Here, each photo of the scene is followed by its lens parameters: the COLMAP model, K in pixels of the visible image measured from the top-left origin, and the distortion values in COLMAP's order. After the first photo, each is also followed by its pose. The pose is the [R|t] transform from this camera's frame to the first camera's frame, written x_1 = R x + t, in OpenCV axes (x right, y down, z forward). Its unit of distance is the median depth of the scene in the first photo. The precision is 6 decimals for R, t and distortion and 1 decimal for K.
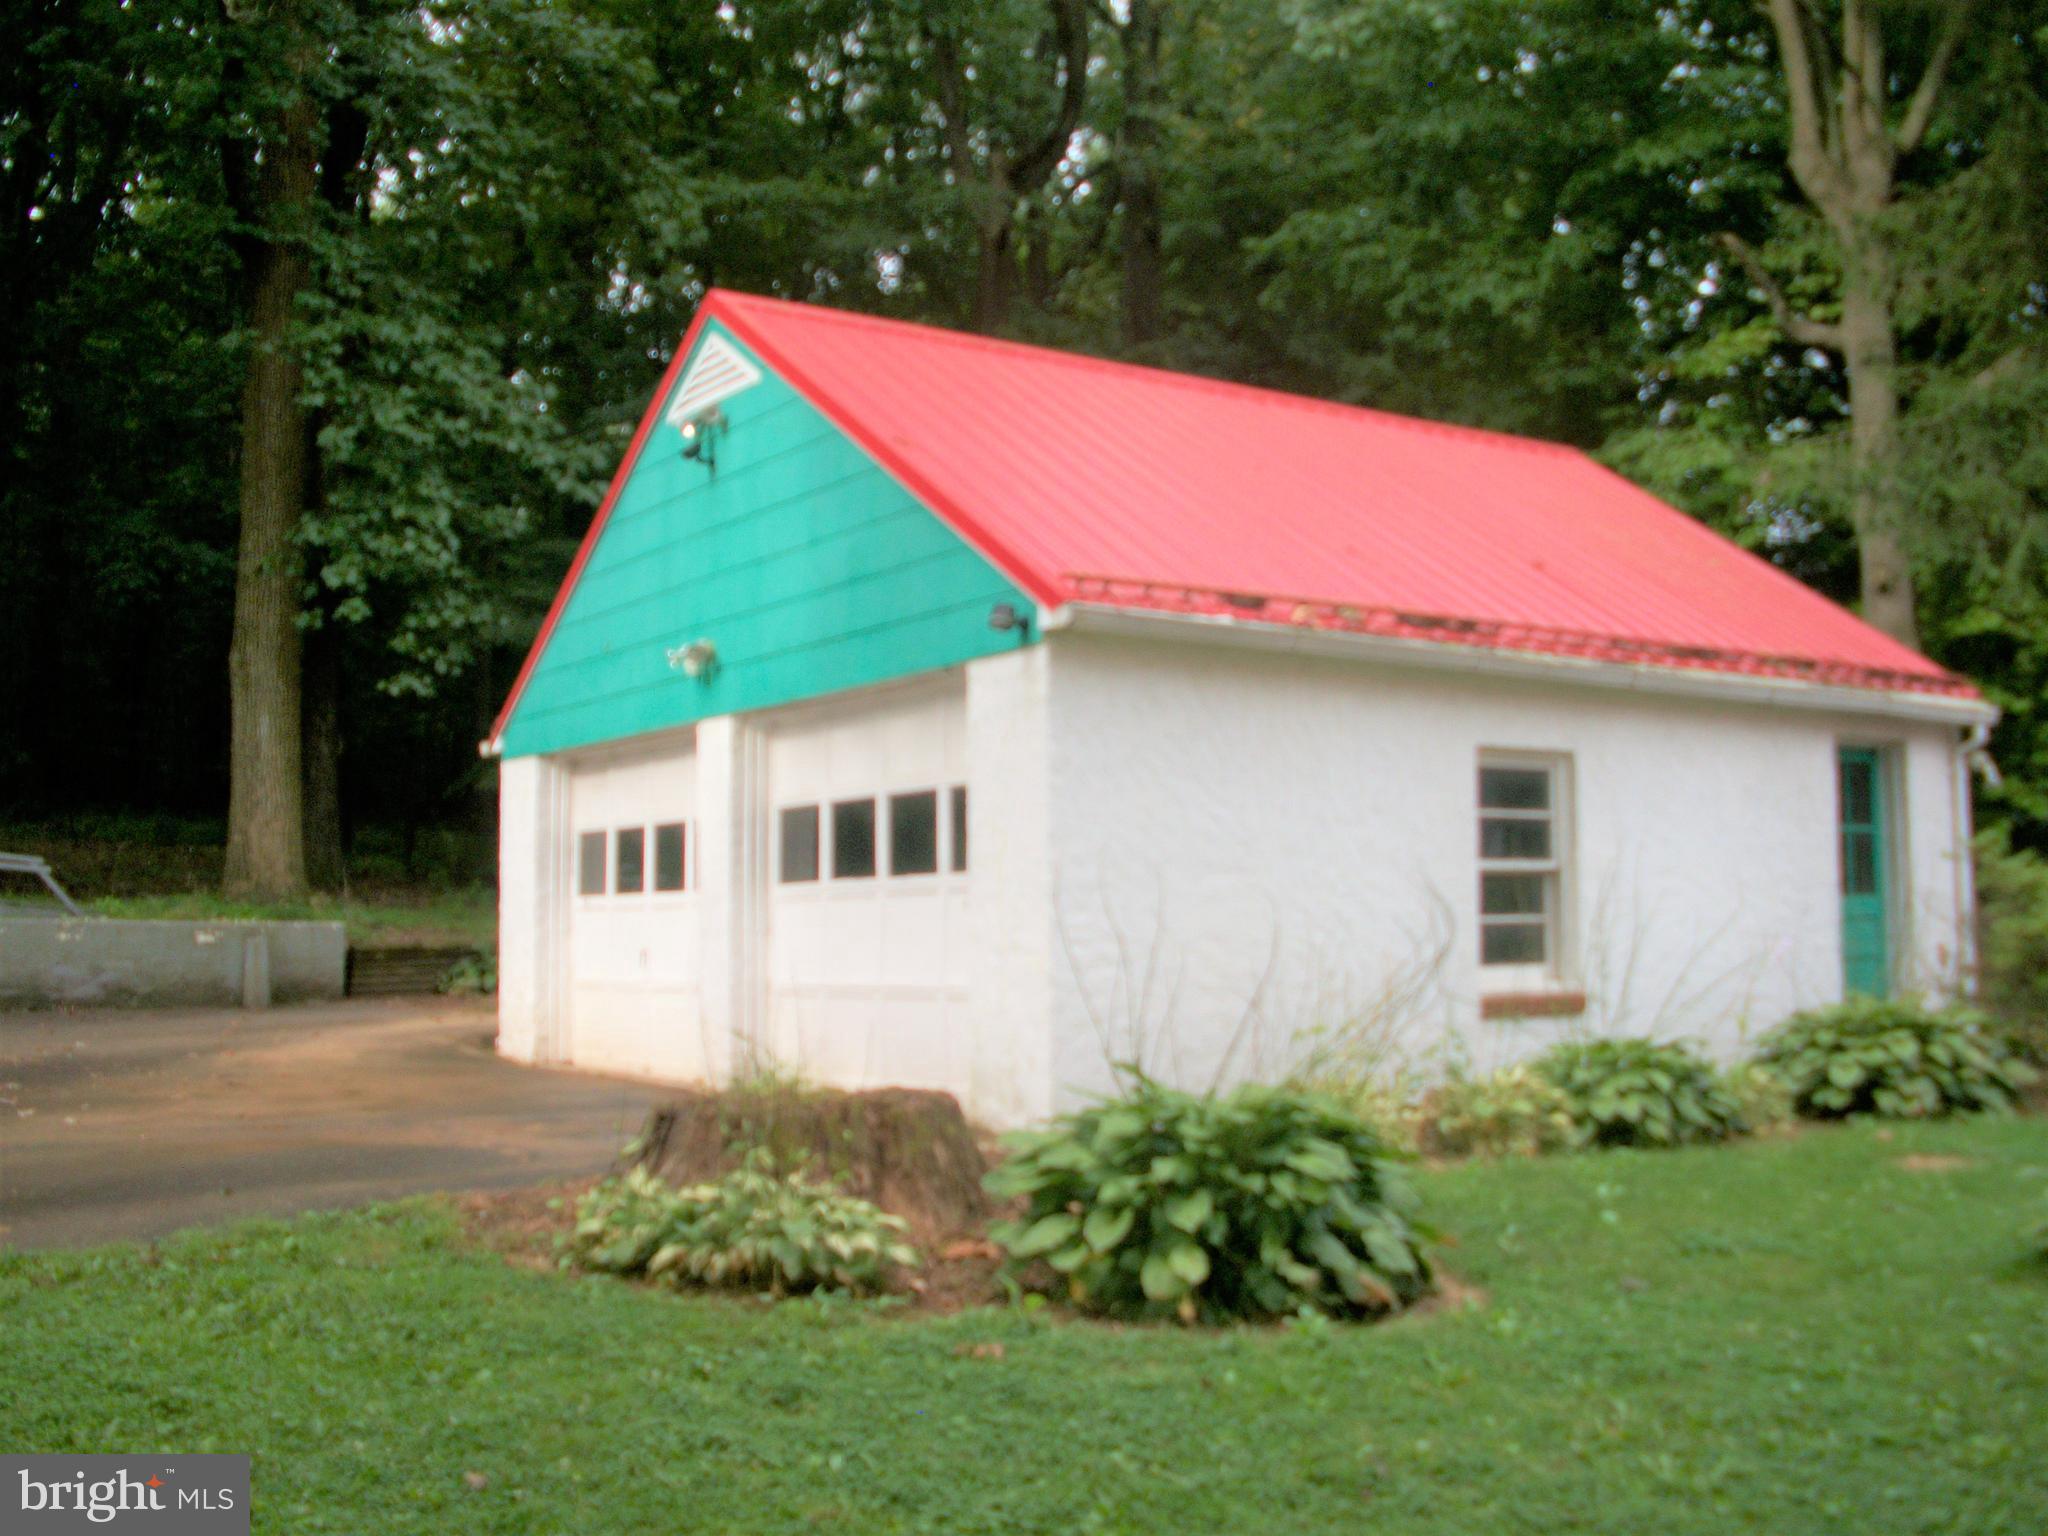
lens RADIAL K [[2132.1, 0, 1032.4], [0, 2132.1, 735.2], [0, 0, 1]] dist [-0.214602, 0.211291]
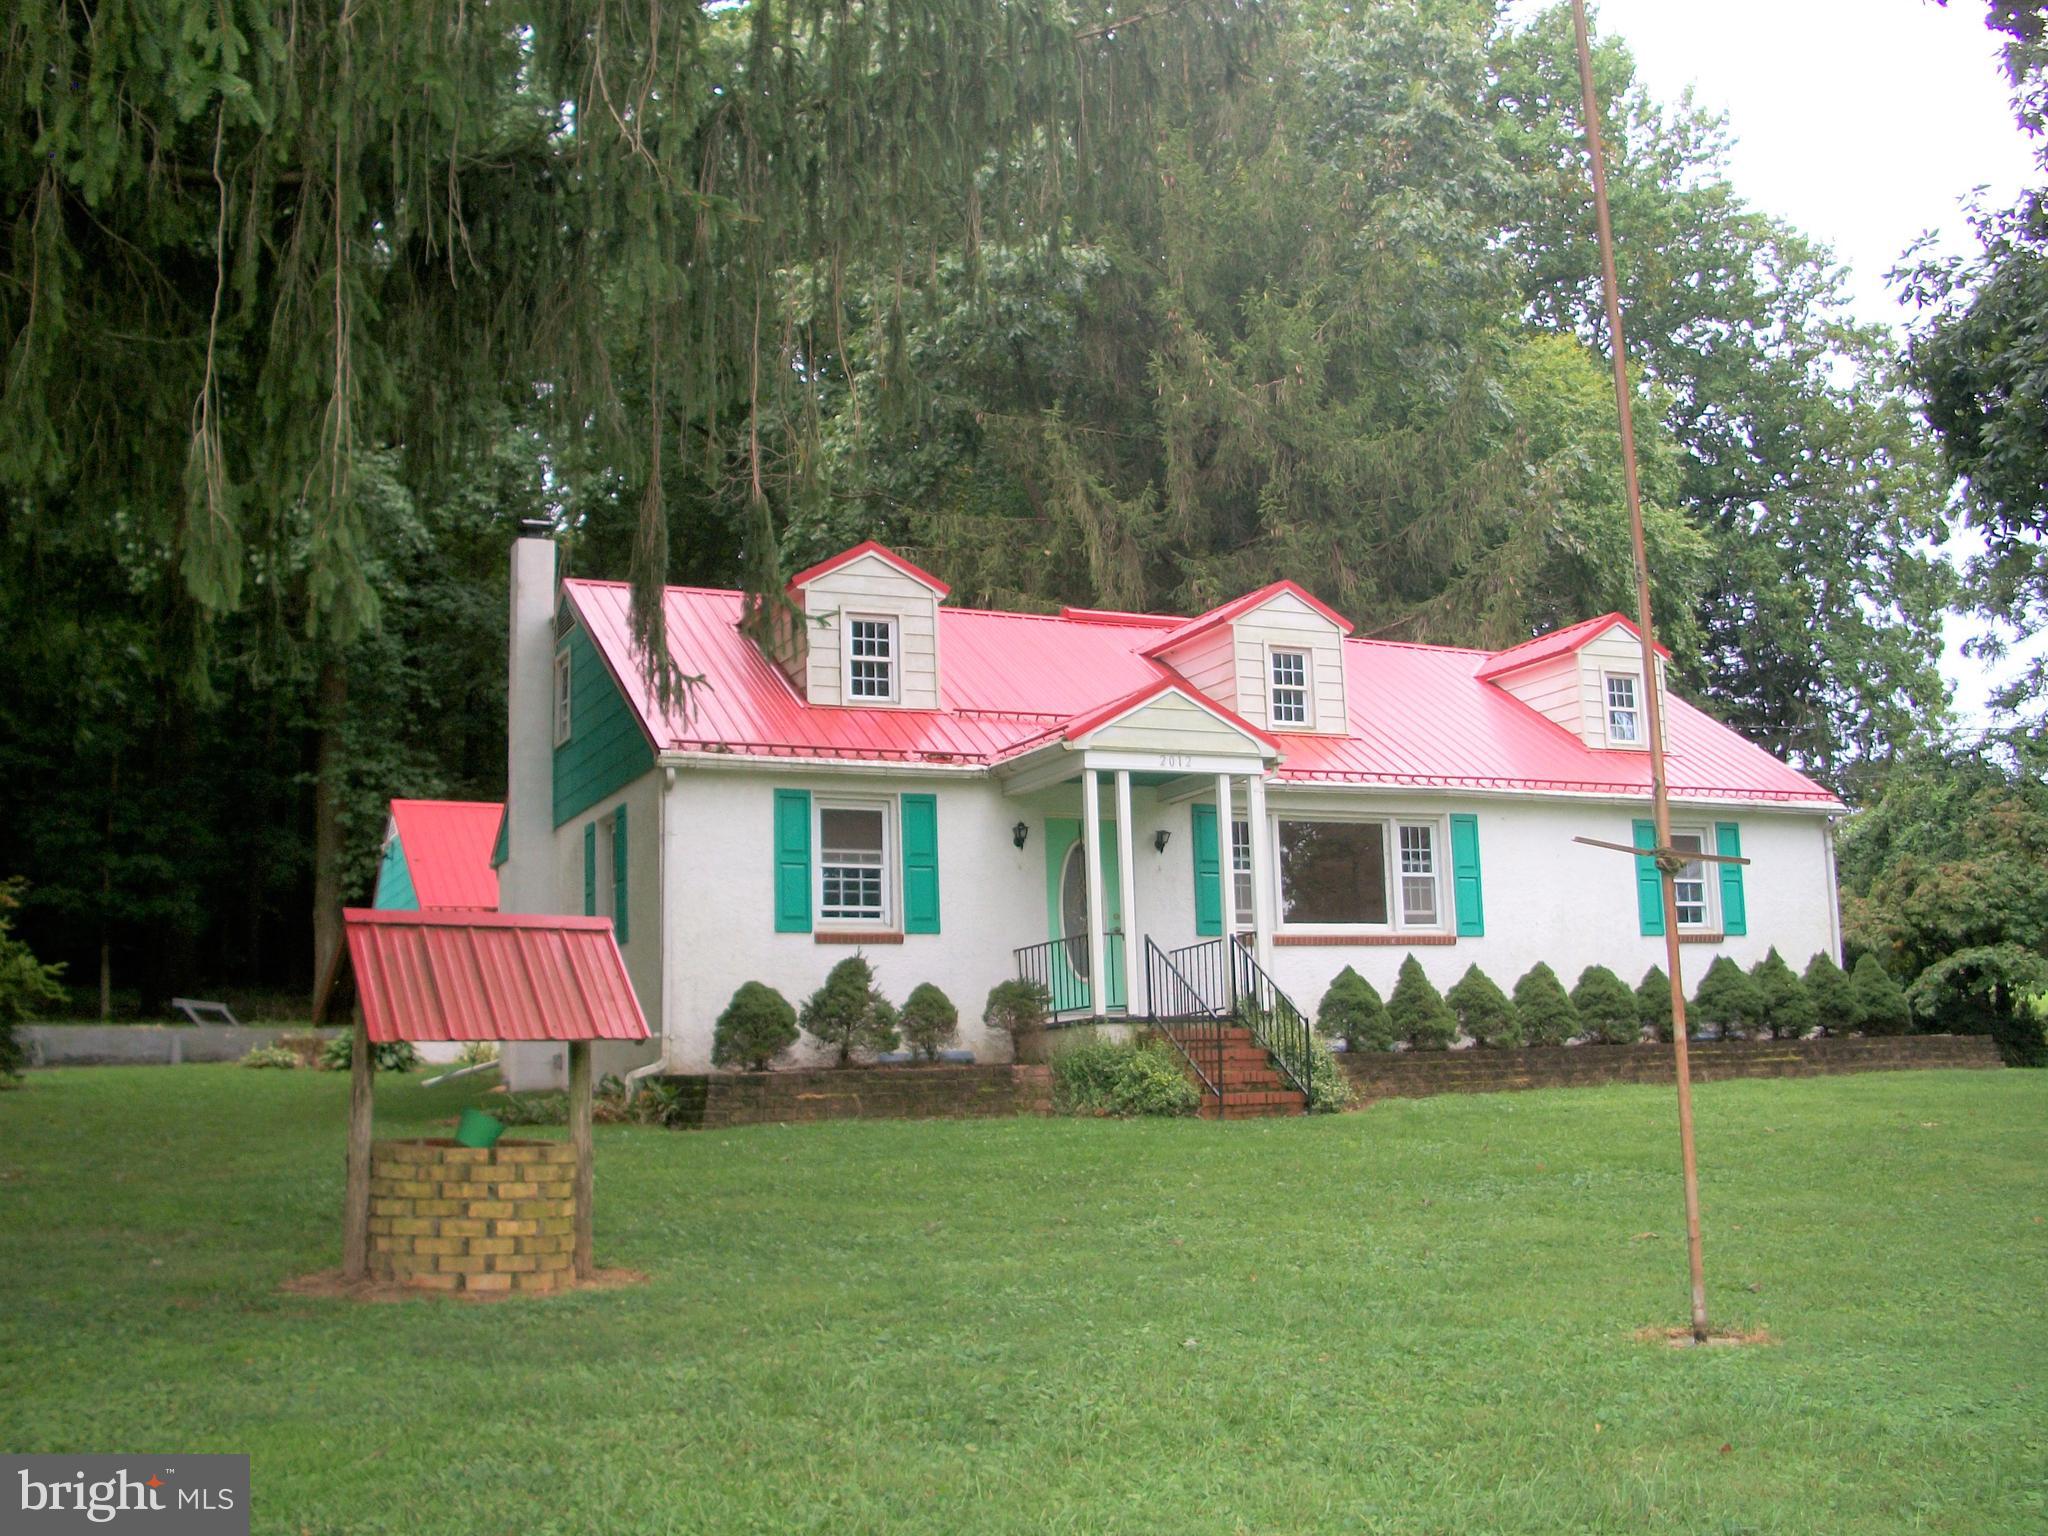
lens RADIAL K [[2132.1, 0, 1032.4], [0, 2132.1, 735.2], [0, 0, 1]] dist [-0.214602, 0.211291]
pose [[0.984977, -0.052810, -0.164415, 1.376206], [0.039998, 0.995969, -0.080283, -0.033003], [0.167992, 0.072500, 0.983119, -1.970303]]
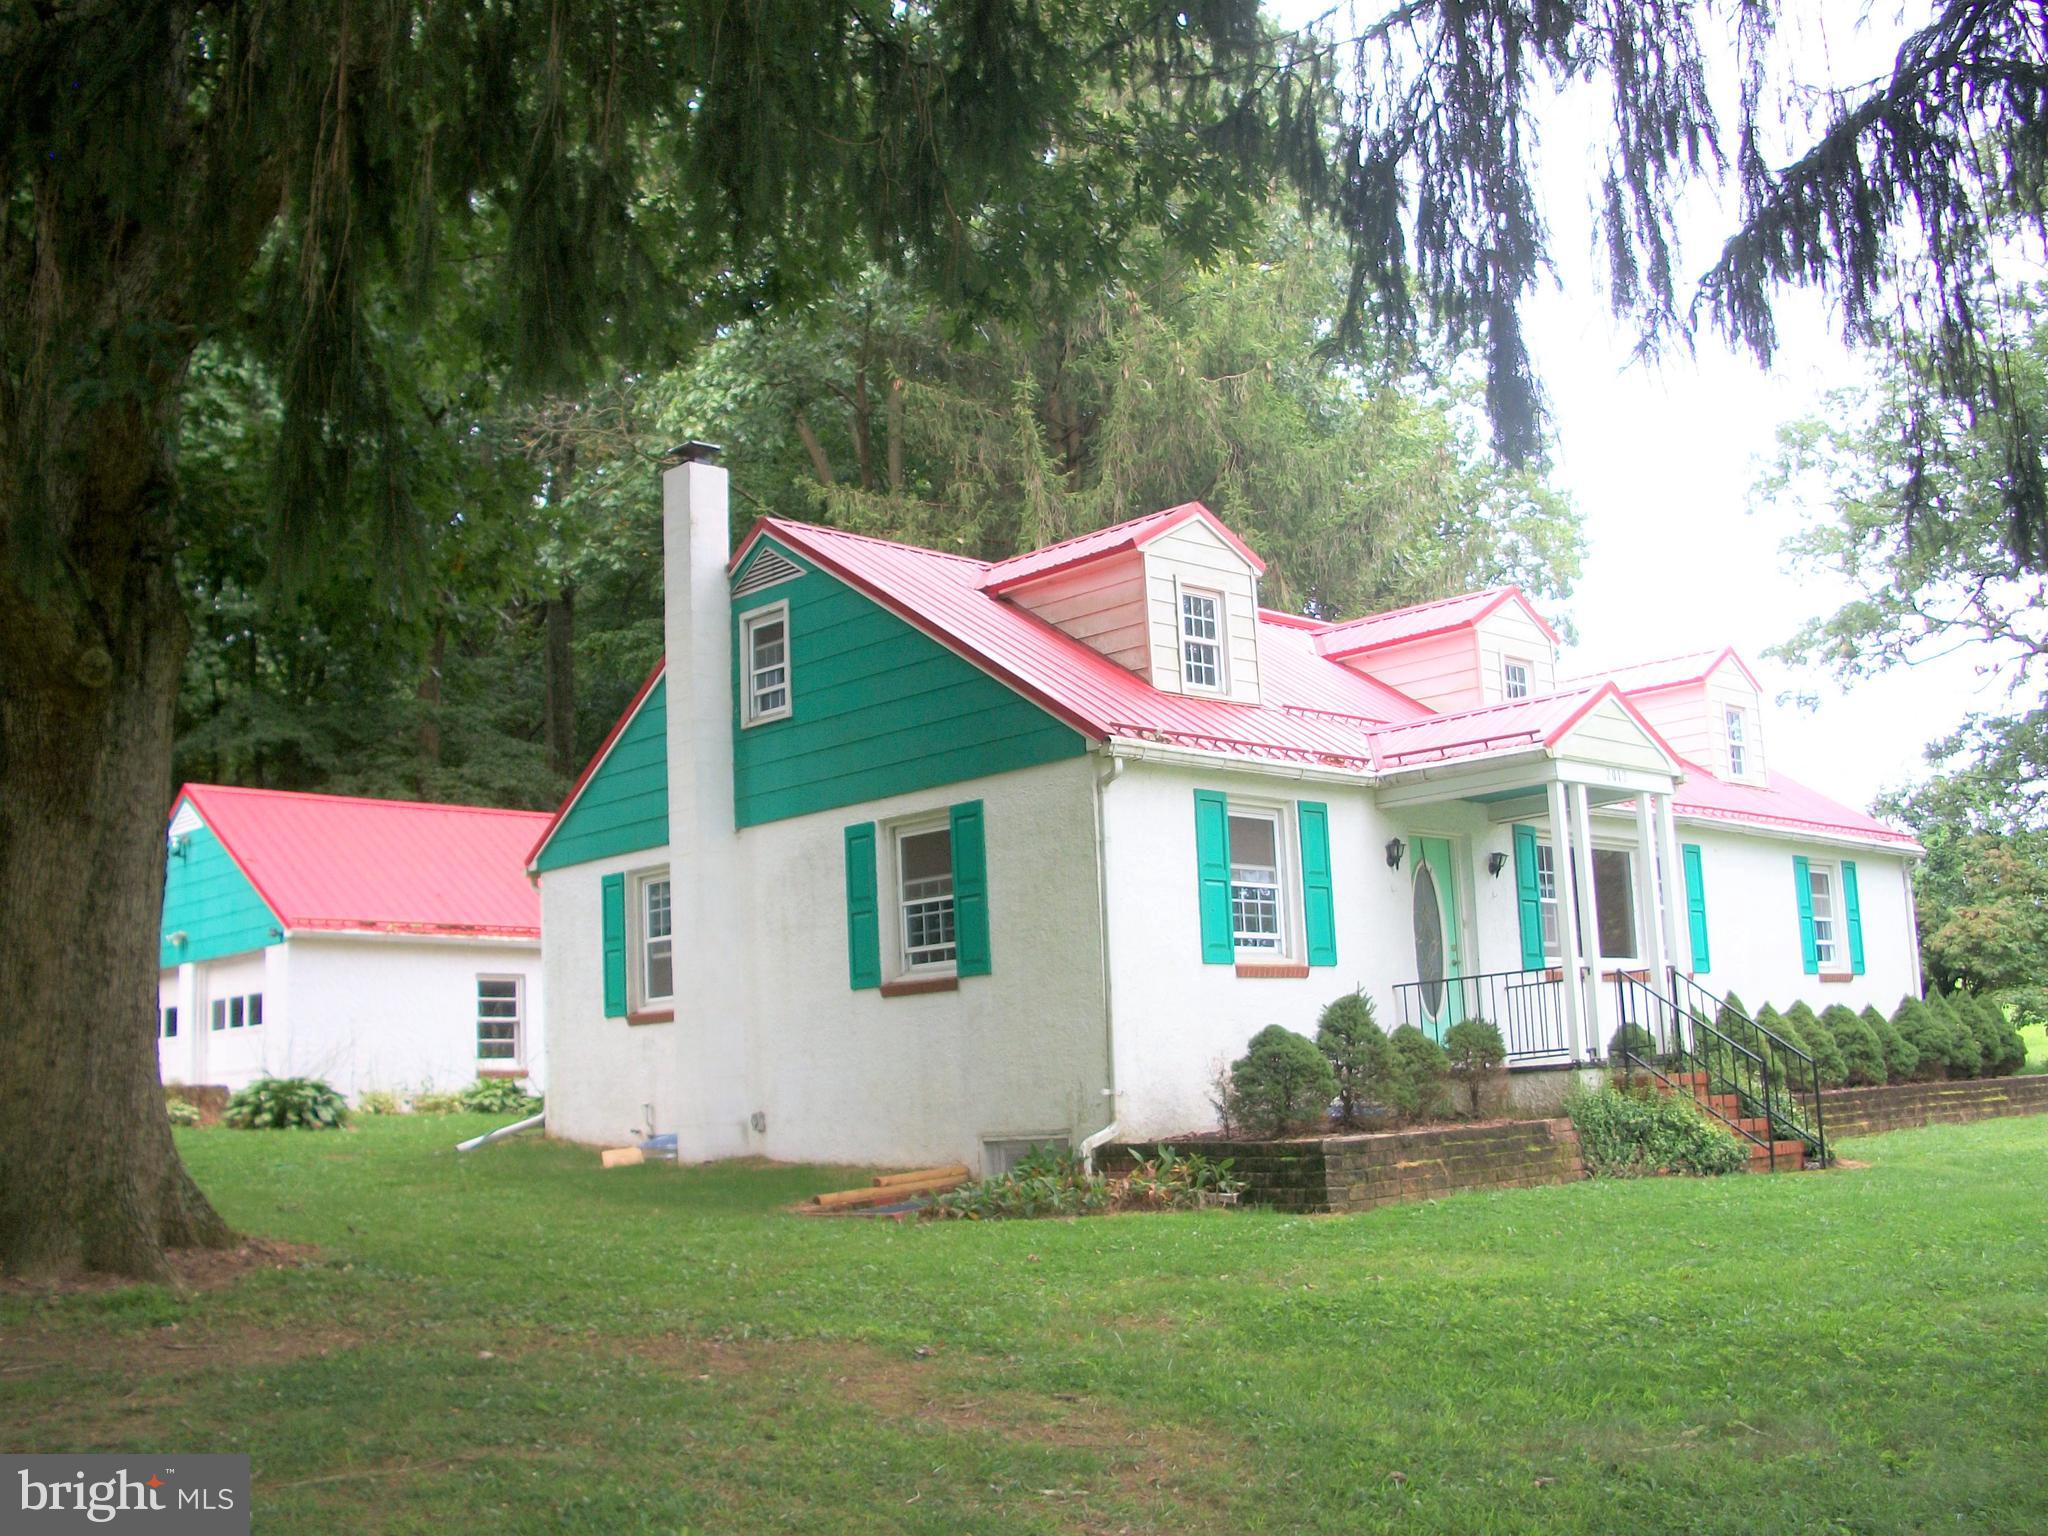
lens RADIAL K [[2132.1, 0, 1032.4], [0, 2132.1, 735.2], [0, 0, 1]] dist [-0.214602, 0.211291]
pose [[0.985346, -0.005542, 0.170475, 0.443632], [0.019871, 0.996396, -0.082464, -0.060022], [-0.169404, 0.084643, 0.981905, -1.656720]]
